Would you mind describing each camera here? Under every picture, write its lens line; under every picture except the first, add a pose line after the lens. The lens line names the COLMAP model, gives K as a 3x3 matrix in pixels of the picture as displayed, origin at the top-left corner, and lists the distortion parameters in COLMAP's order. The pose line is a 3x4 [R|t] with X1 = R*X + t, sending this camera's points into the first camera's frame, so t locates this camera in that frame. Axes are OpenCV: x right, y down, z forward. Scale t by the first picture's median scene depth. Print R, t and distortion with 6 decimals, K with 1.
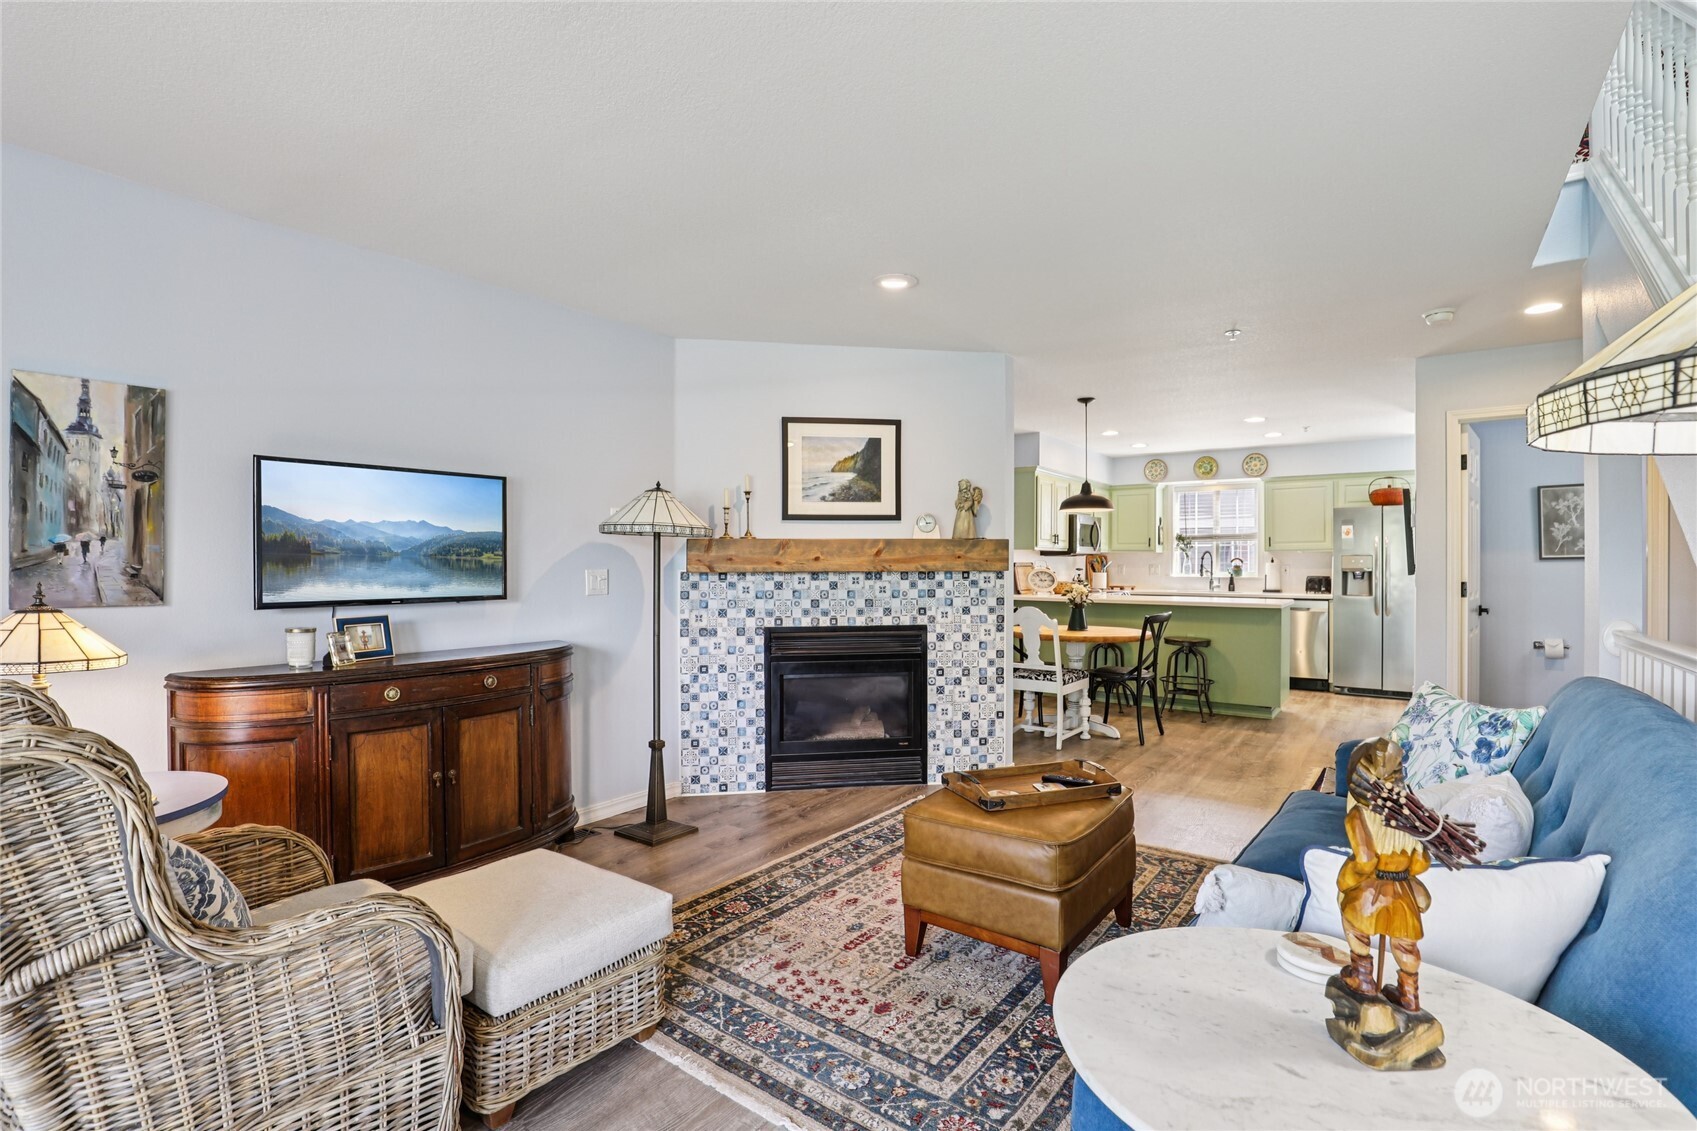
lens RADIAL K [[799.9, 0, 831.0], [0, 799.9, 561.4], [0, 0, 1]] dist [-0.033939, 0.004211]
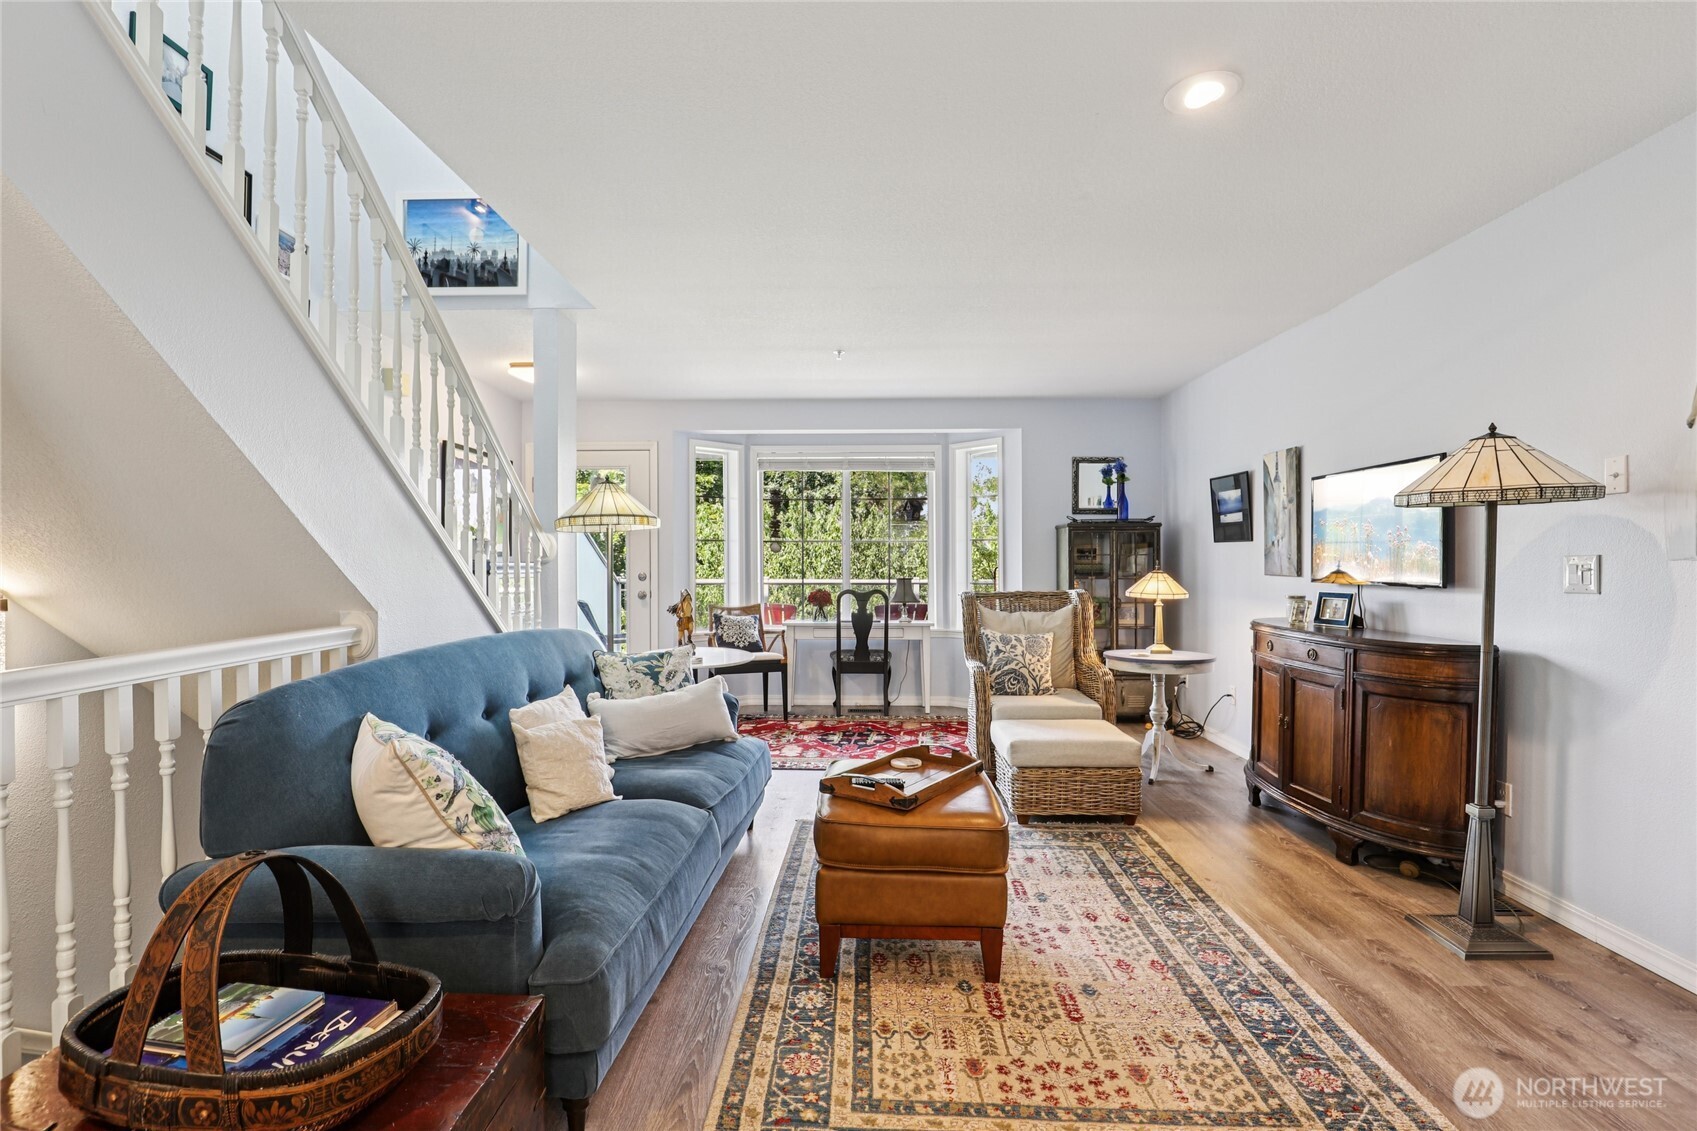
lens RADIAL K [[799.9, 0, 840.2], [0, 799.9, 561.9], [0, 0, 1]] dist [-0.033939, 0.004211]
pose [[-0.817751, 0.002454, -0.575568, 0.308121], [0.003186, 0.999995, -0.000262, 0.007384], [0.575564, -0.002048, -0.817754, 0.619294]]
